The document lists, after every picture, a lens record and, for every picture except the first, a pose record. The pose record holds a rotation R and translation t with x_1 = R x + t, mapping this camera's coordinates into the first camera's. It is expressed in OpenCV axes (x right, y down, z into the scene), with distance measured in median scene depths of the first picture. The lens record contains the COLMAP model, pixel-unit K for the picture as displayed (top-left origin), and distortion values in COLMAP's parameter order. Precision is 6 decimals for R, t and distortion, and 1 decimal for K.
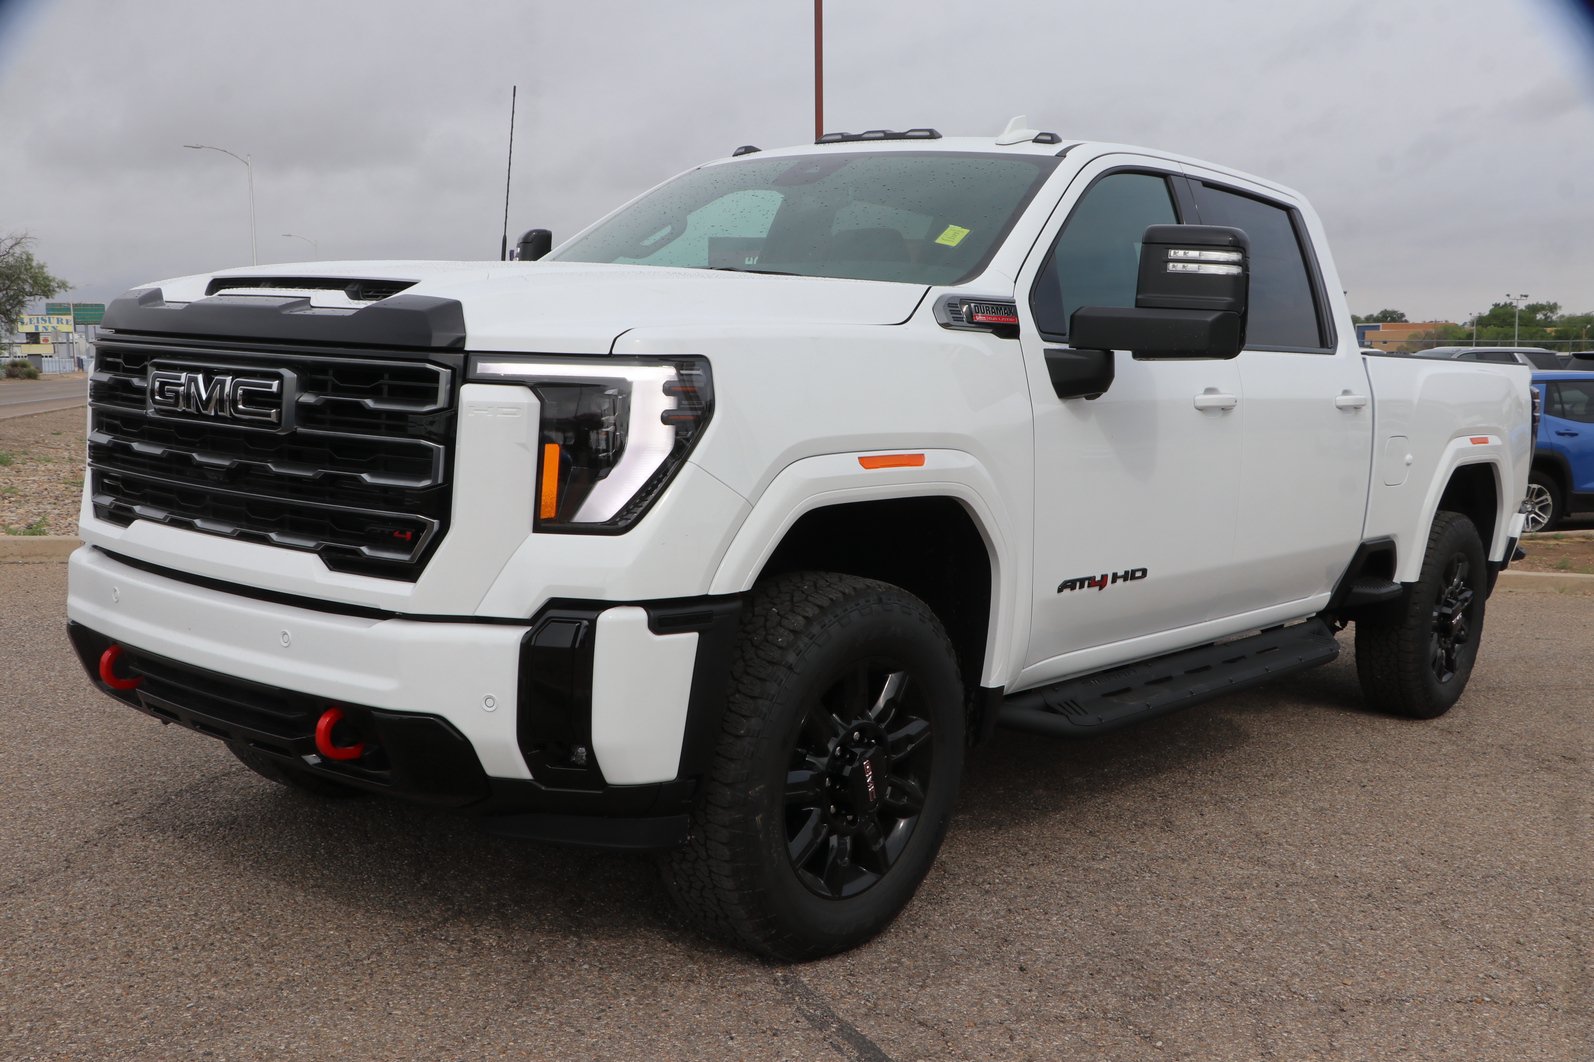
lens RADIAL K [[1687.9, 0, 797.2], [0, 1687.9, 536.2], [0, 0, 1]] dist [-0.010965, 0.000000]
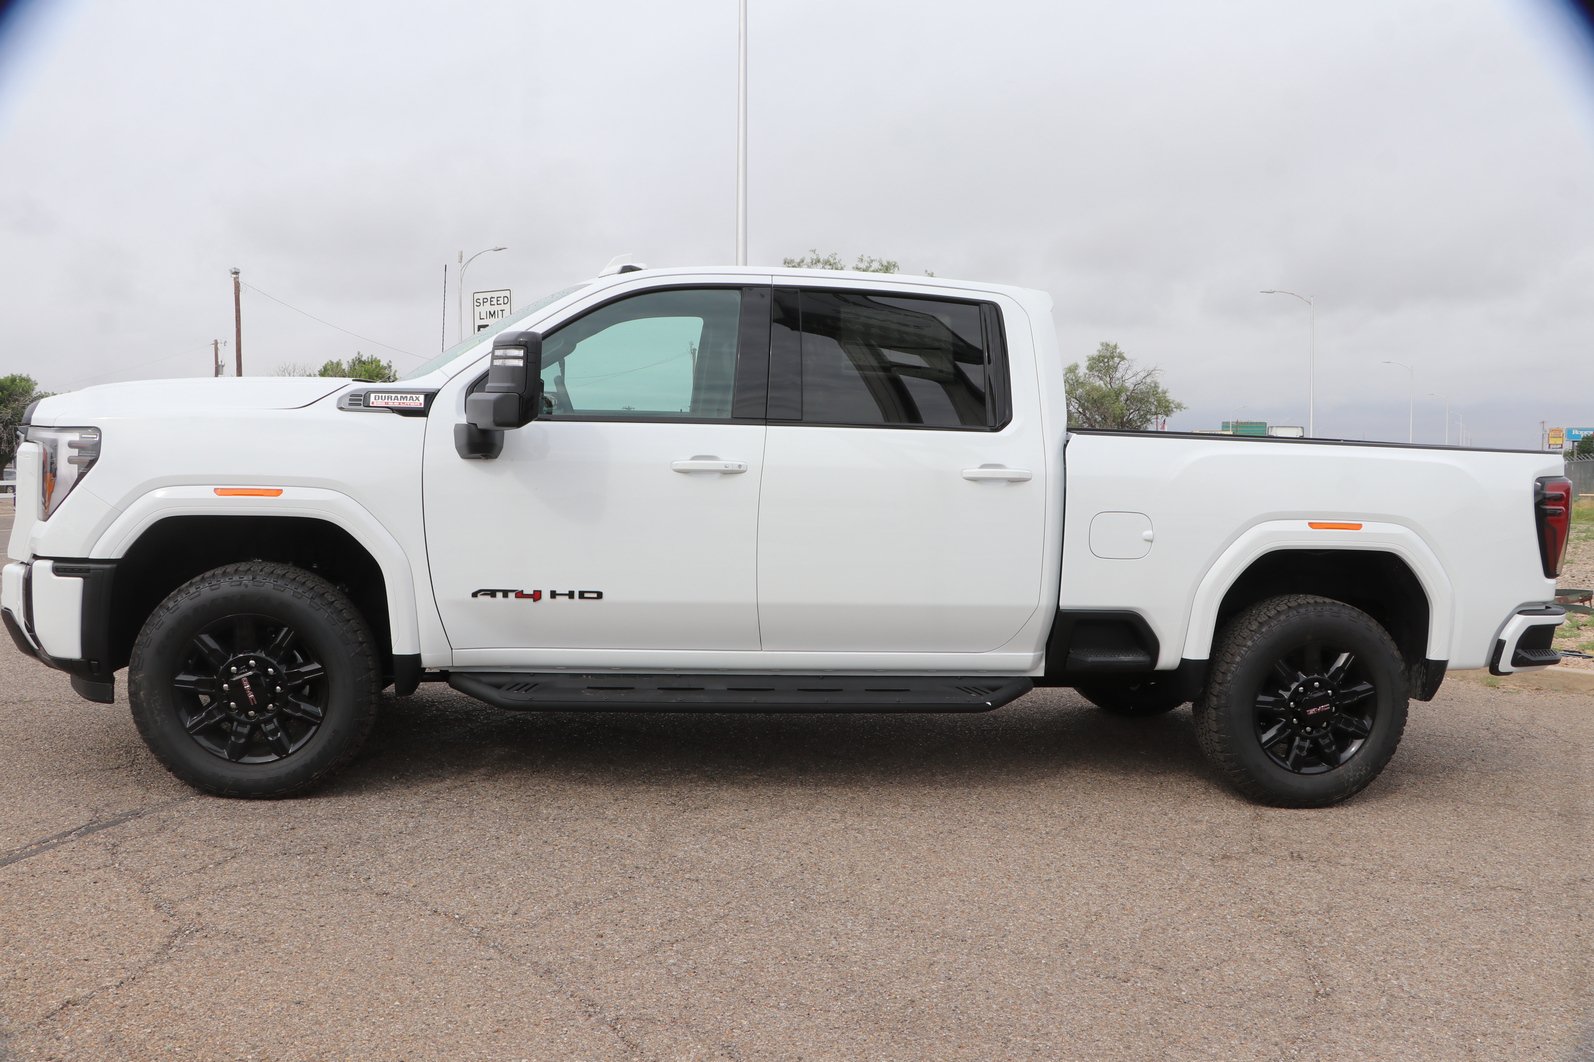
lens RADIAL K [[1436.1, 0, 805.1], [0, 1436.1, 537.6], [0, 0, 1]] dist [-0.125220, 0.067556]
pose [[0.733769, 0.041539, -0.678128, 1.322686], [-0.079410, 0.996531, -0.024883, -0.009428], [0.674742, 0.072108, 0.734522, 0.360741]]
